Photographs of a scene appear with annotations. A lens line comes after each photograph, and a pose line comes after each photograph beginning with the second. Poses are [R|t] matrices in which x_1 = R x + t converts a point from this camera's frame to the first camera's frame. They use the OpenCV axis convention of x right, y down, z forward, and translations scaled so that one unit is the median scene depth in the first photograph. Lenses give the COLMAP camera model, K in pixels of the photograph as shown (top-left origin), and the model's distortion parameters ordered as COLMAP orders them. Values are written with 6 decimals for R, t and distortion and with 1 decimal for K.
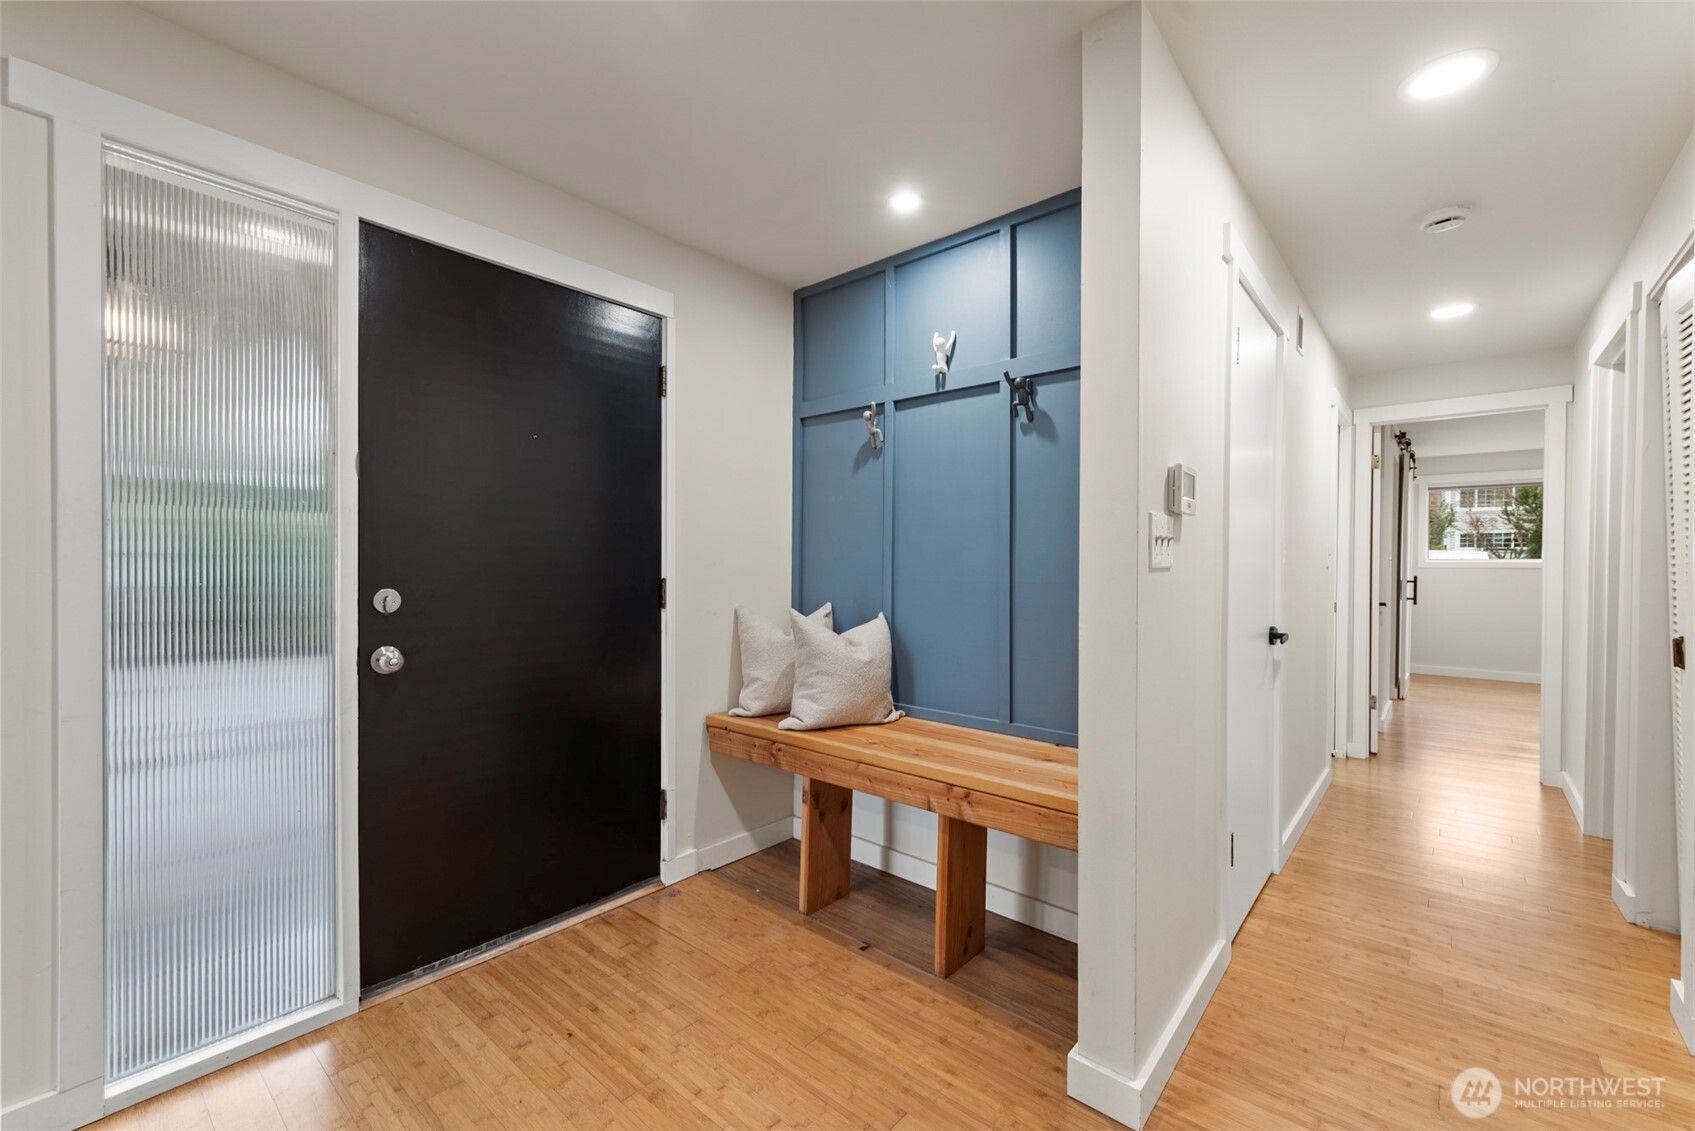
lens RADIAL K [[691.8, 0, 847.5], [0, 691.8, 565.5], [0, 0, 1]] dist [0.000364, 0.000093]
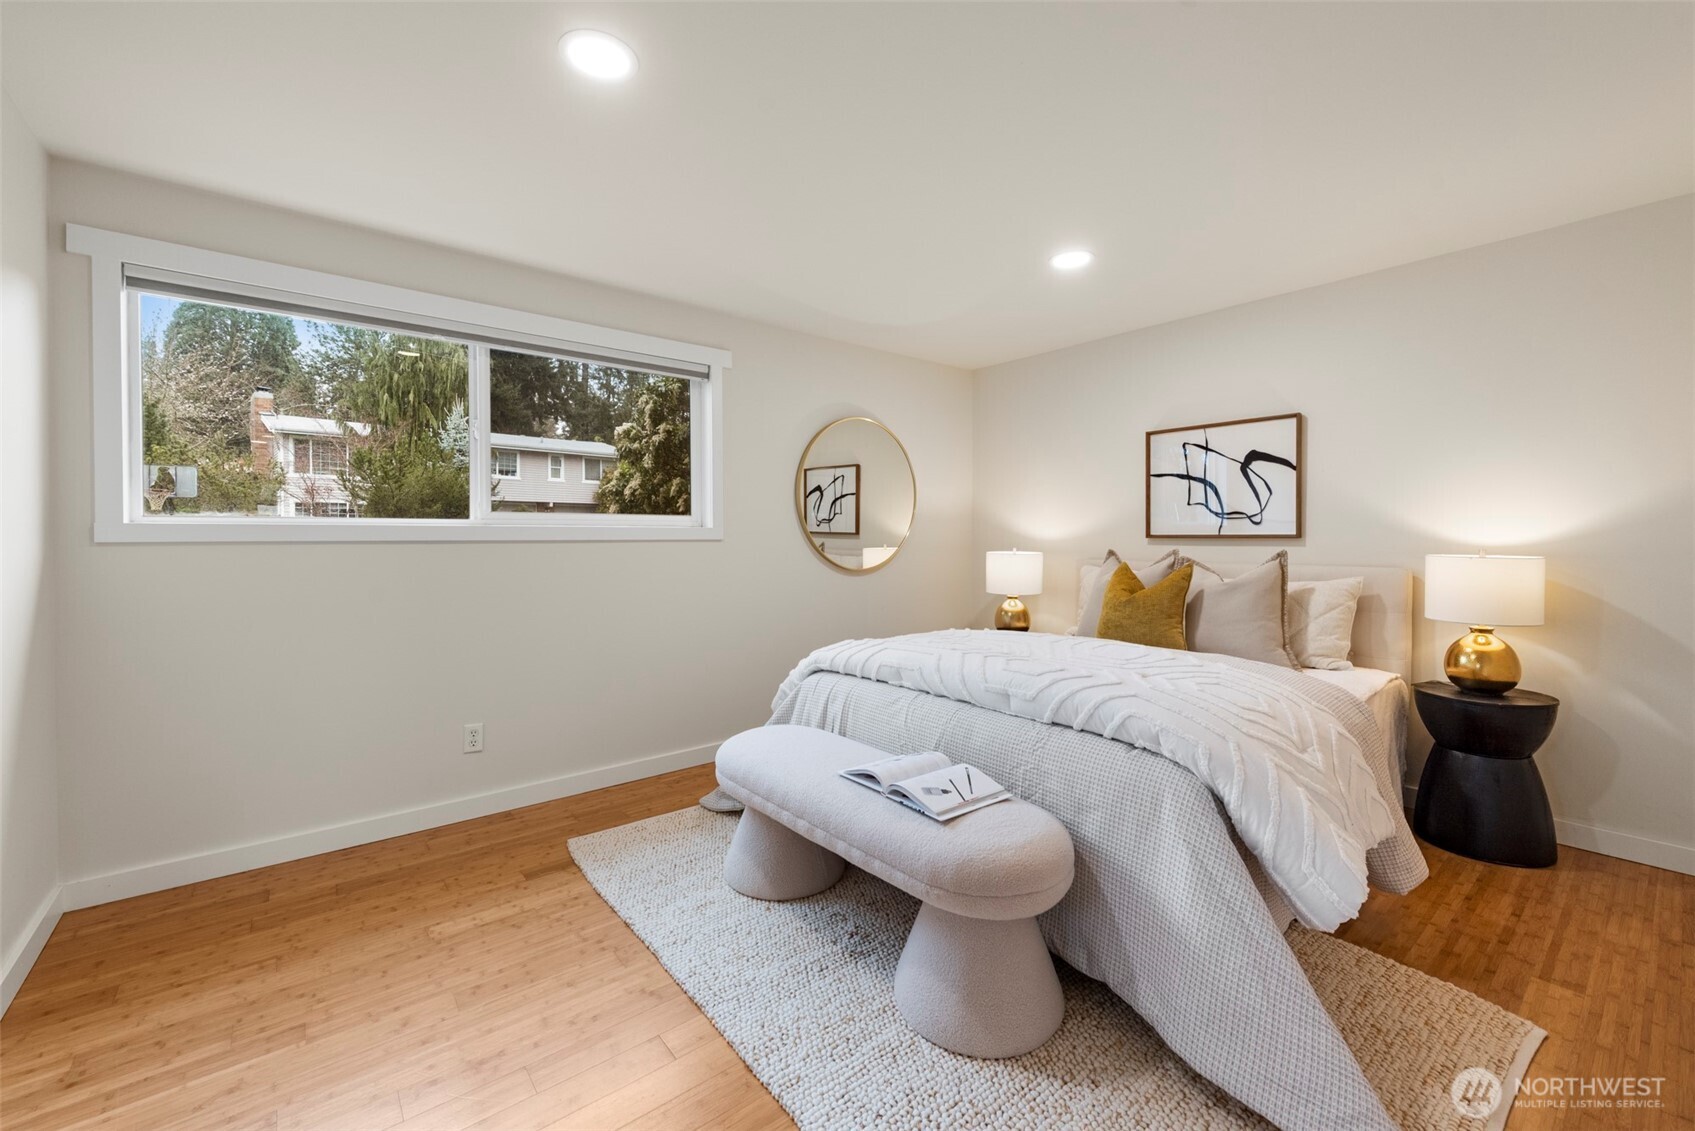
lens RADIAL K [[691.8, 0, 847.5], [0, 691.8, 565.5], [0, 0, 1]] dist [0.000364, 0.000093]
pose [[0.176586, -0.041724, 0.983401, 0.148099], [0.000681, 0.999106, 0.042268, -0.000948], [-0.984285, -0.006794, 0.176456, 0.160567]]
